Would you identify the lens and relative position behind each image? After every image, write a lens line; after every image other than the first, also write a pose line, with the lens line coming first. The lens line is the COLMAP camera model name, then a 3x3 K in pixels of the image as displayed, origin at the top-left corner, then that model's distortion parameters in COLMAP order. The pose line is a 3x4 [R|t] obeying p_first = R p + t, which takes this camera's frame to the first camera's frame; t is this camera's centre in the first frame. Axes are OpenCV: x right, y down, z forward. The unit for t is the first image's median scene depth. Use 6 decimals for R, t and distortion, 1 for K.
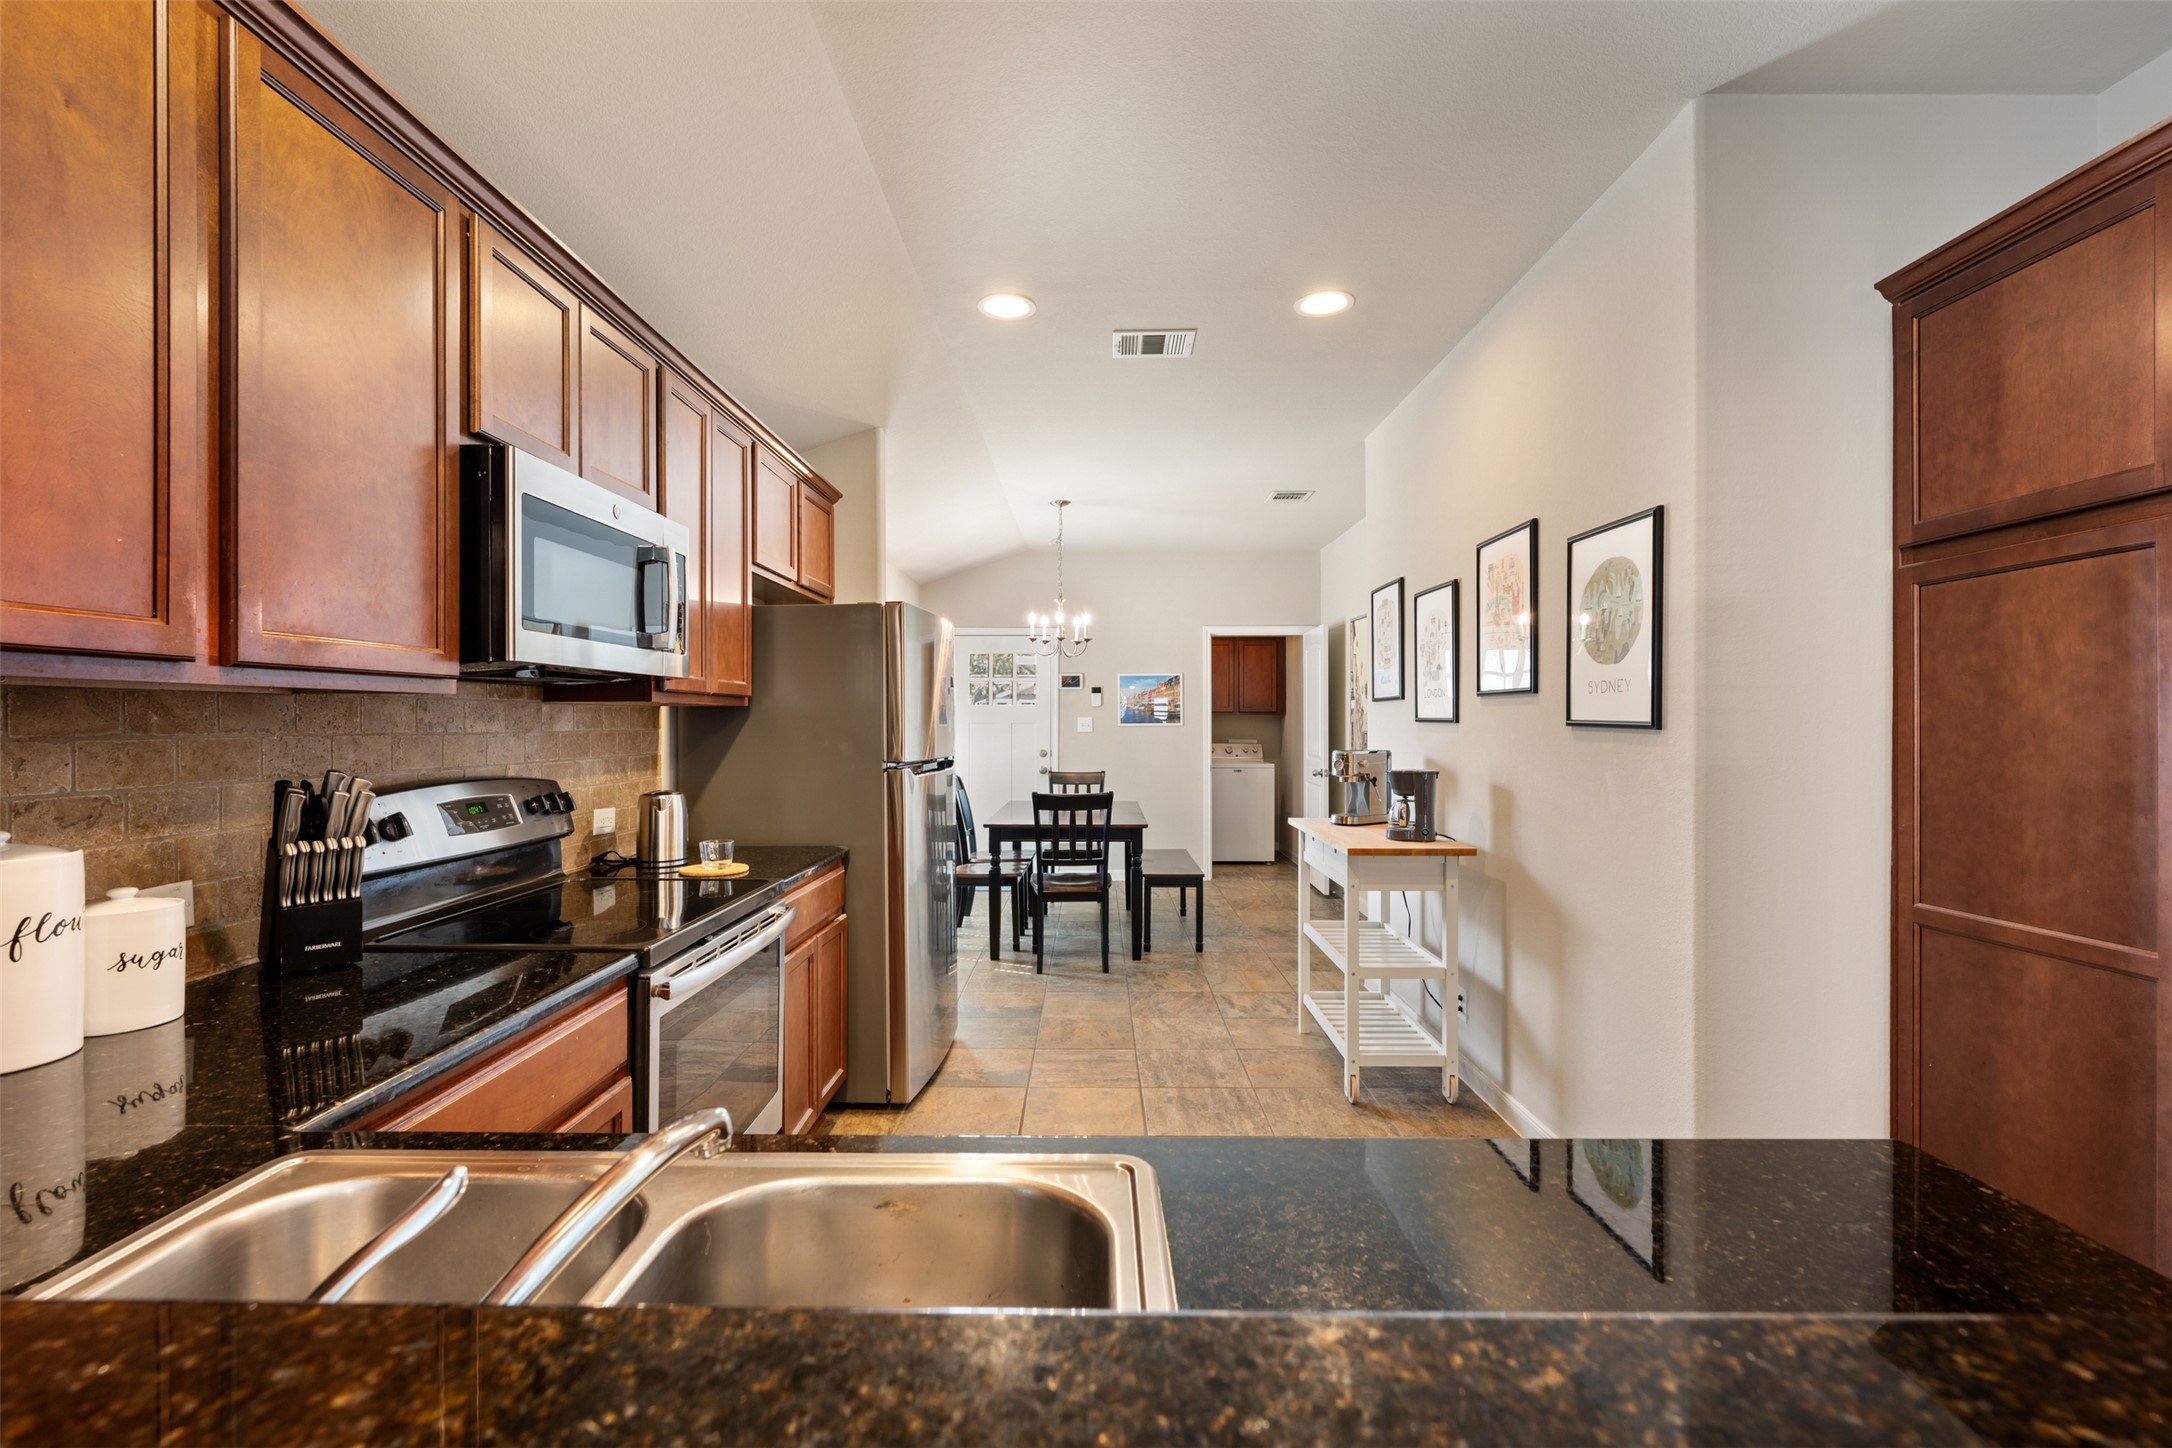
lens RADIAL K [[977.8, 0, 1086.0], [0, 977.8, 724.0], [0, 0, 1]] dist [-0.001977, -0.000255]
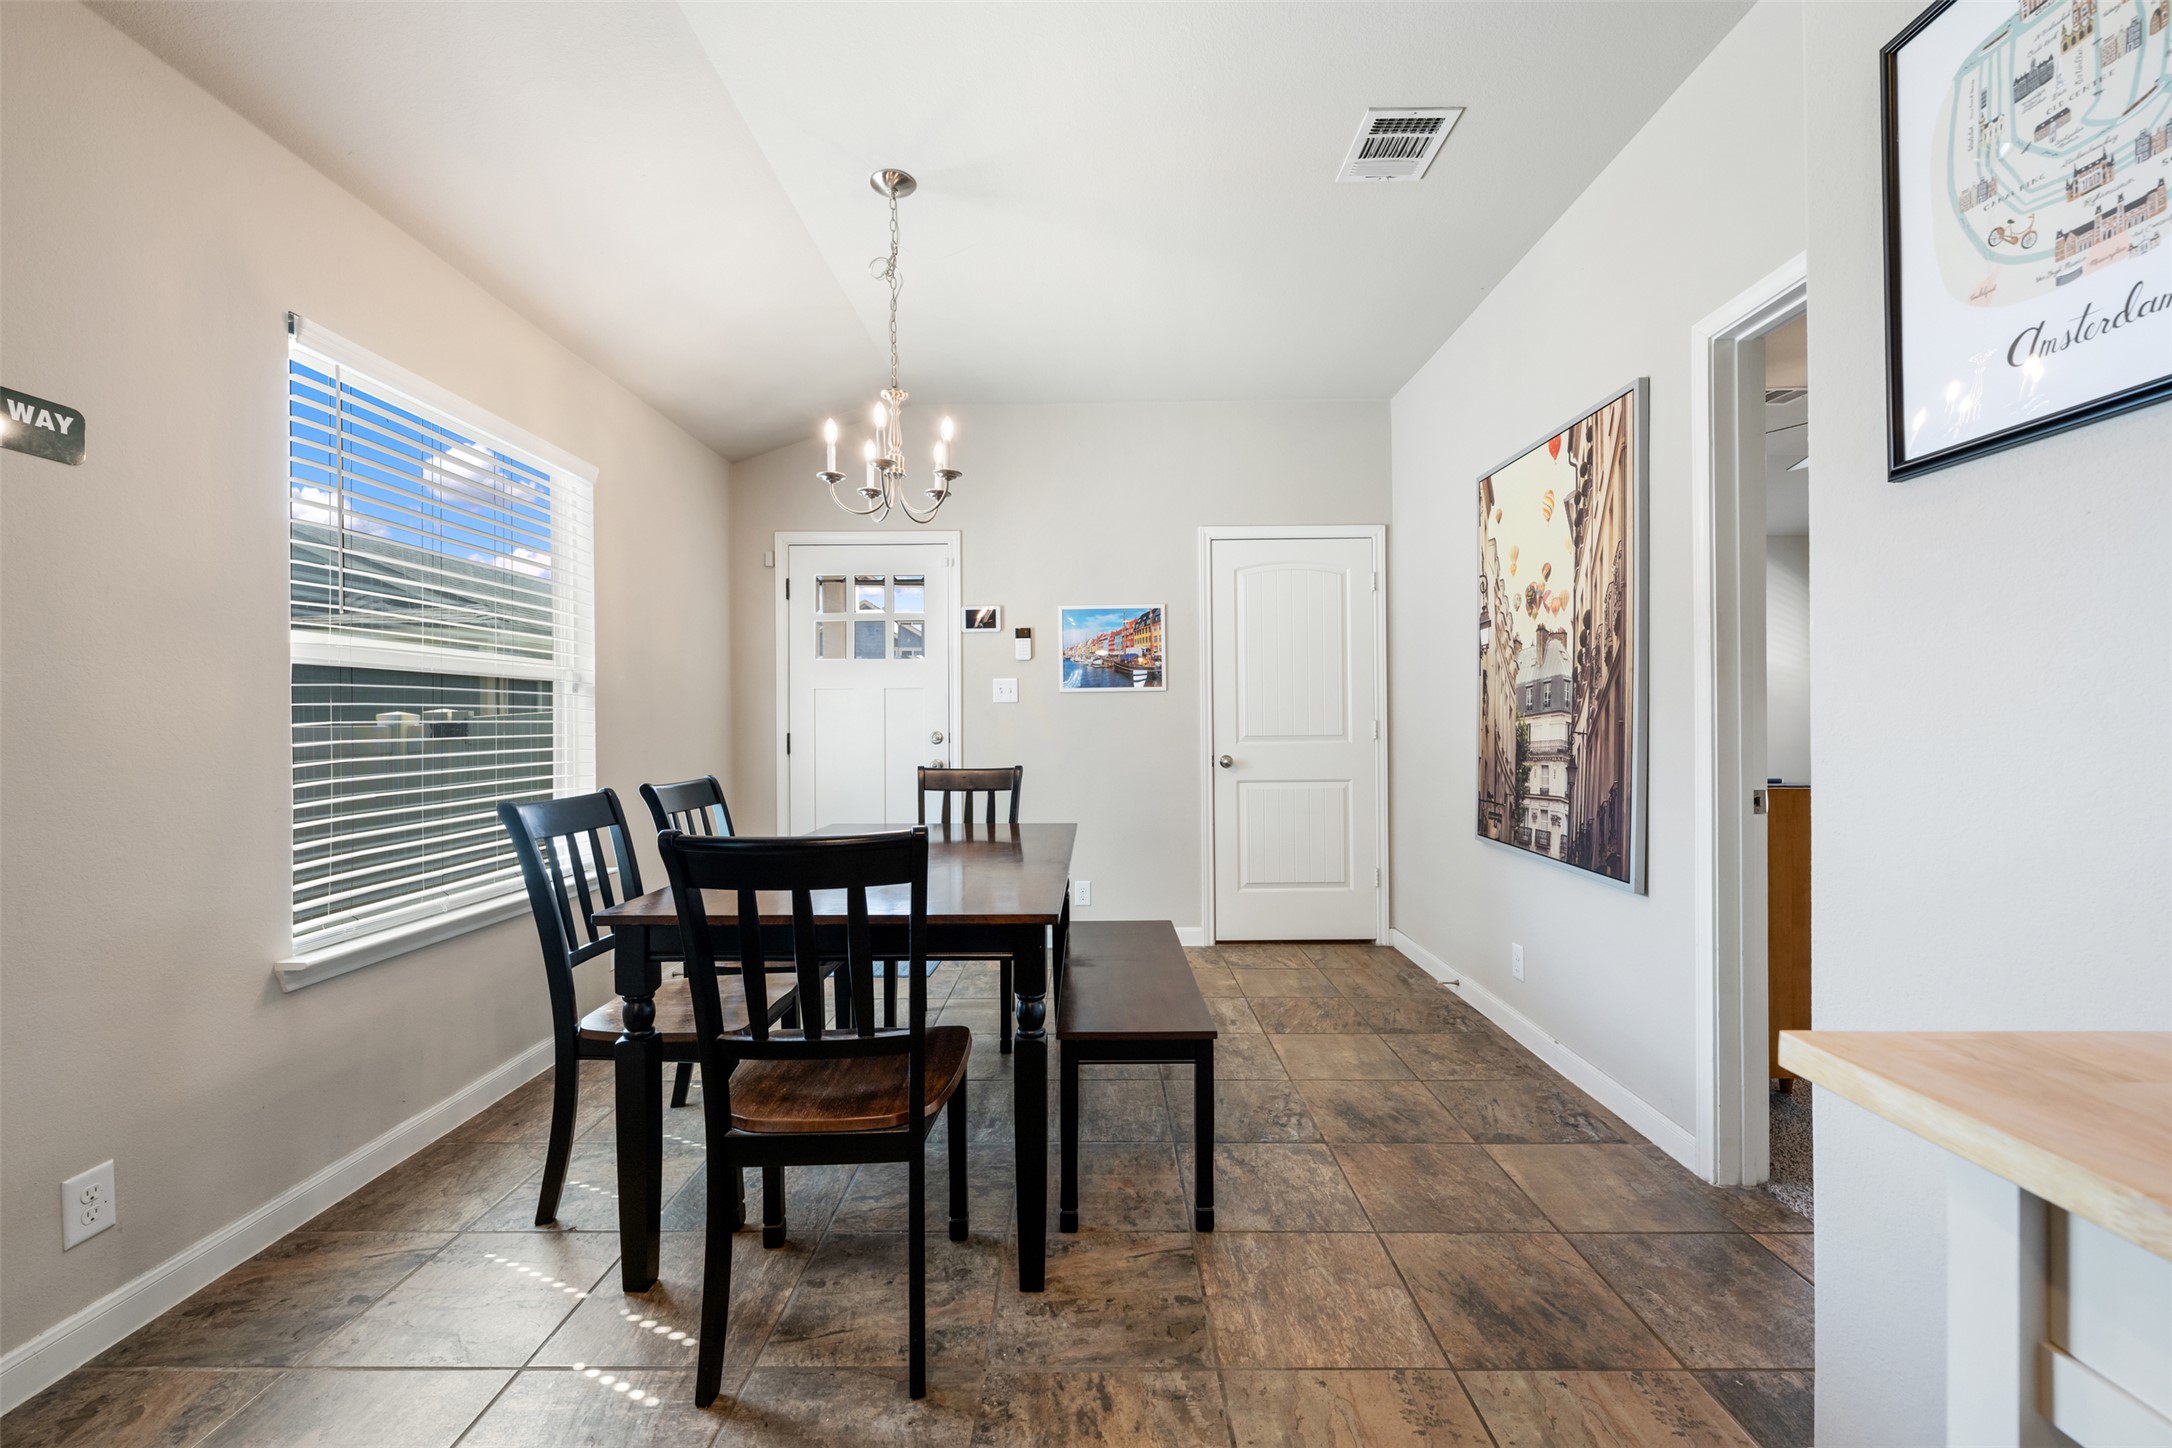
lens RADIAL K [[862.5, 0, 1079.0], [0, 862.5, 724.1], [0, 0, 1]] dist [-0.000470, -0.000078]
pose [[0.999957, -0.004233, -0.008199, 0.095486], [0.004160, 0.999951, -0.008930, 0.051684], [0.008236, 0.008895, 0.999927, 0.896563]]
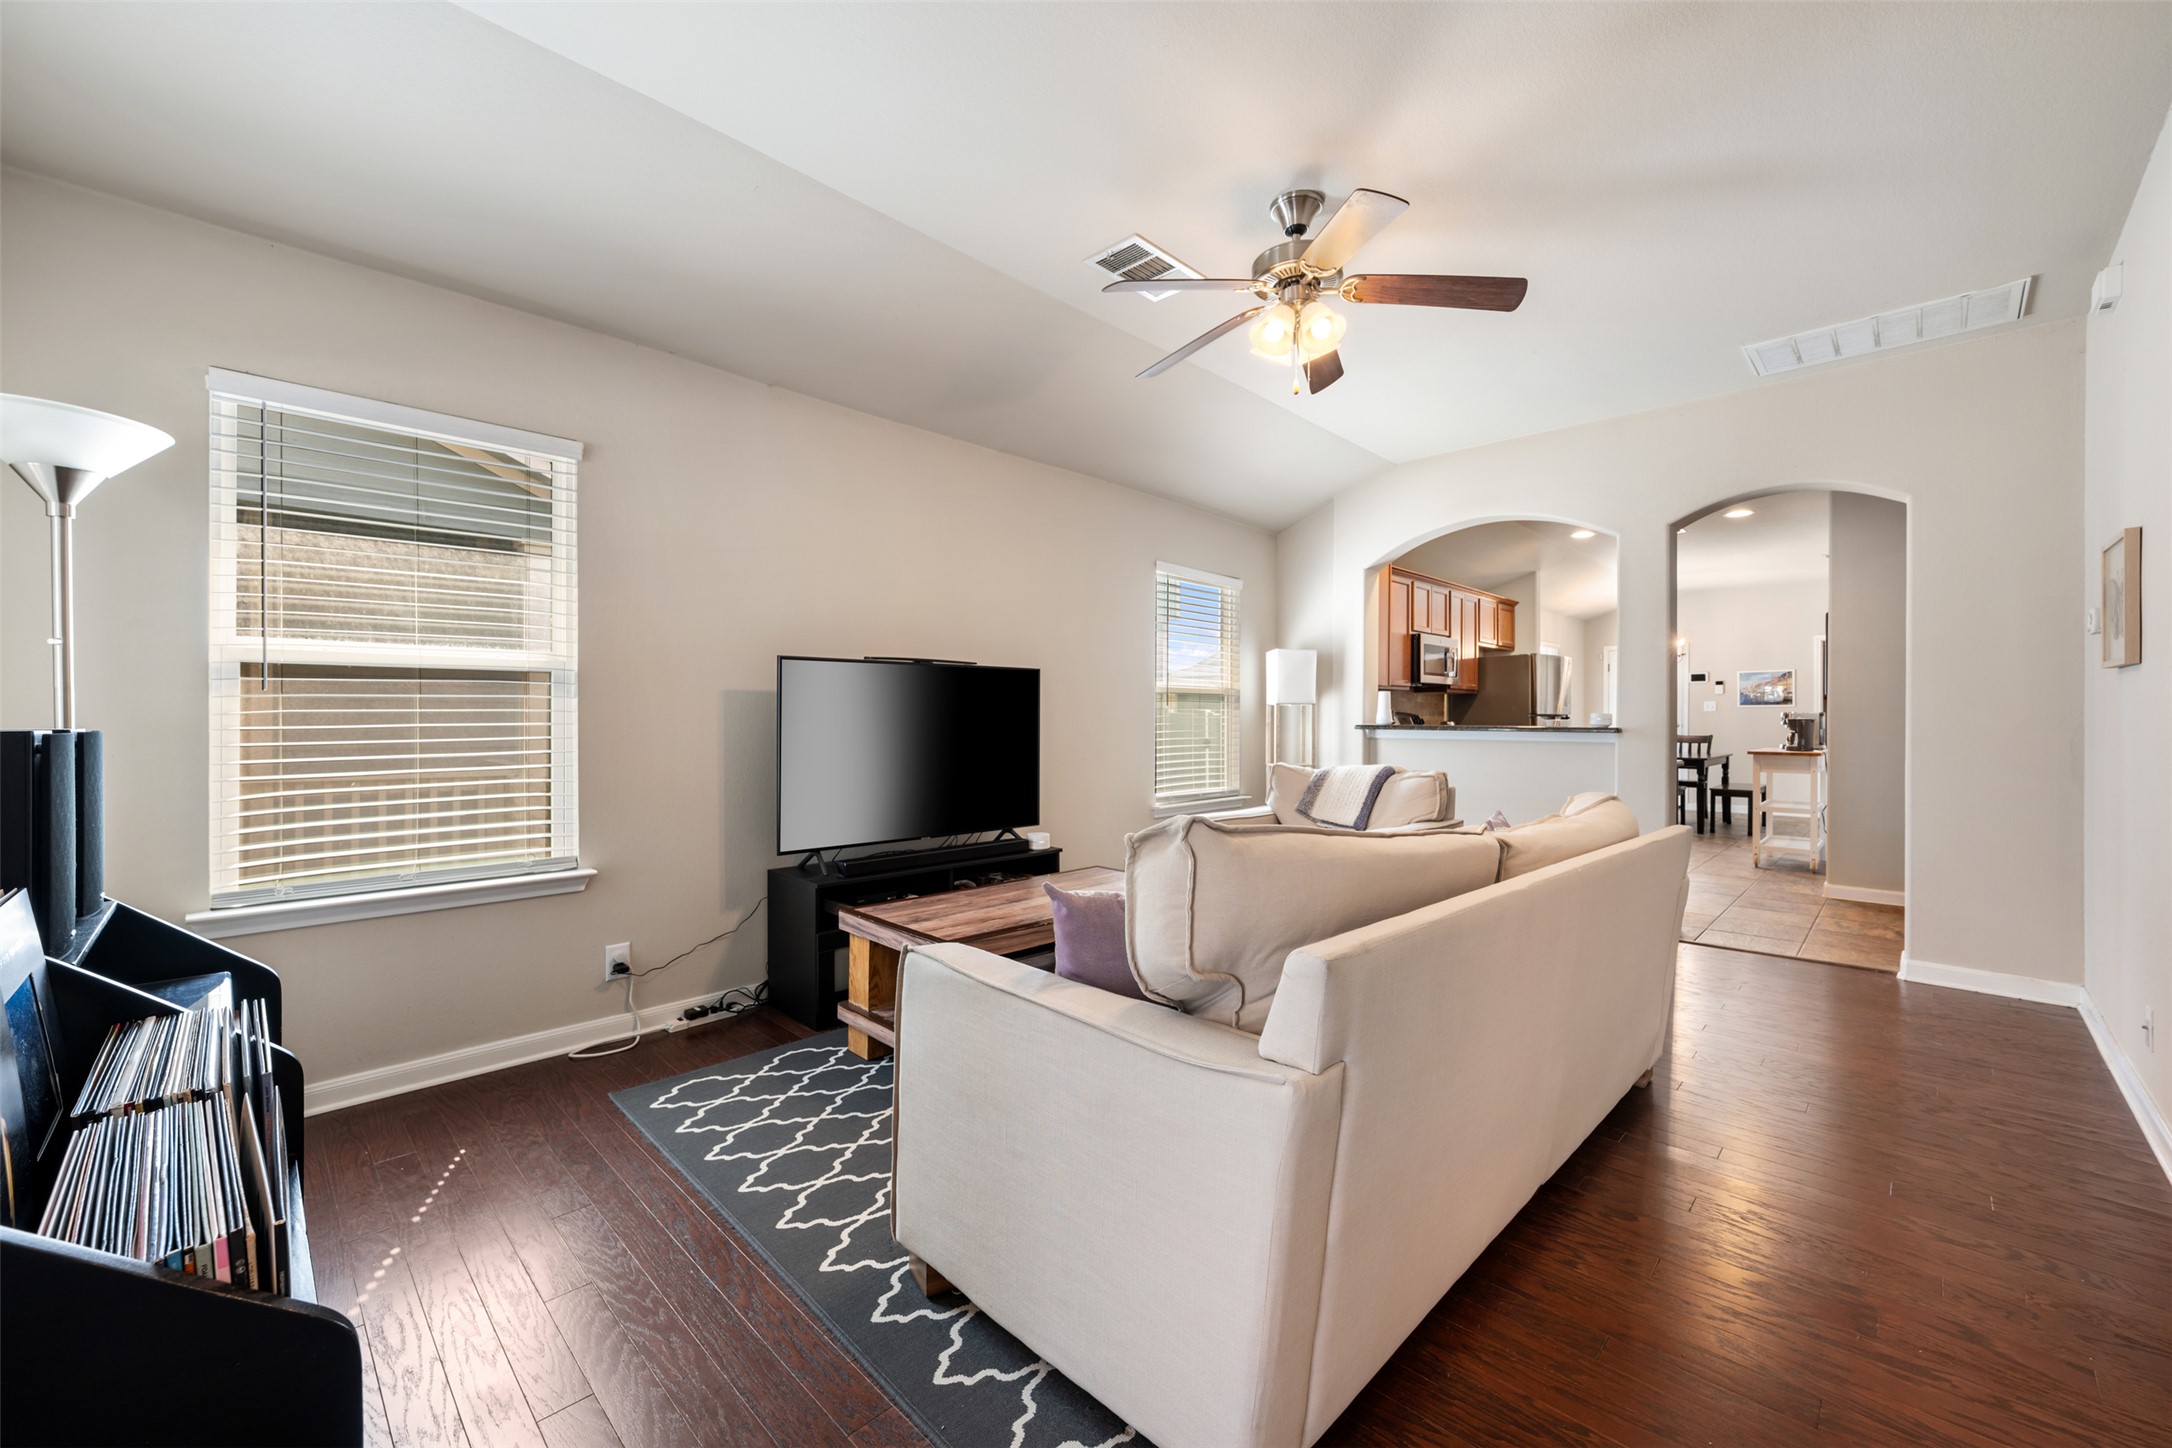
lens RADIAL K [[862.5, 0, 1079.0], [0, 862.5, 724.1], [0, 0, 1]] dist [-0.000470, -0.000078]
pose [[0.722791, 0.005340, -0.691046, 0.413452], [-0.002186, 0.999983, 0.005441, 0.044159], [0.691063, -0.002422, 0.722790, -1.205937]]
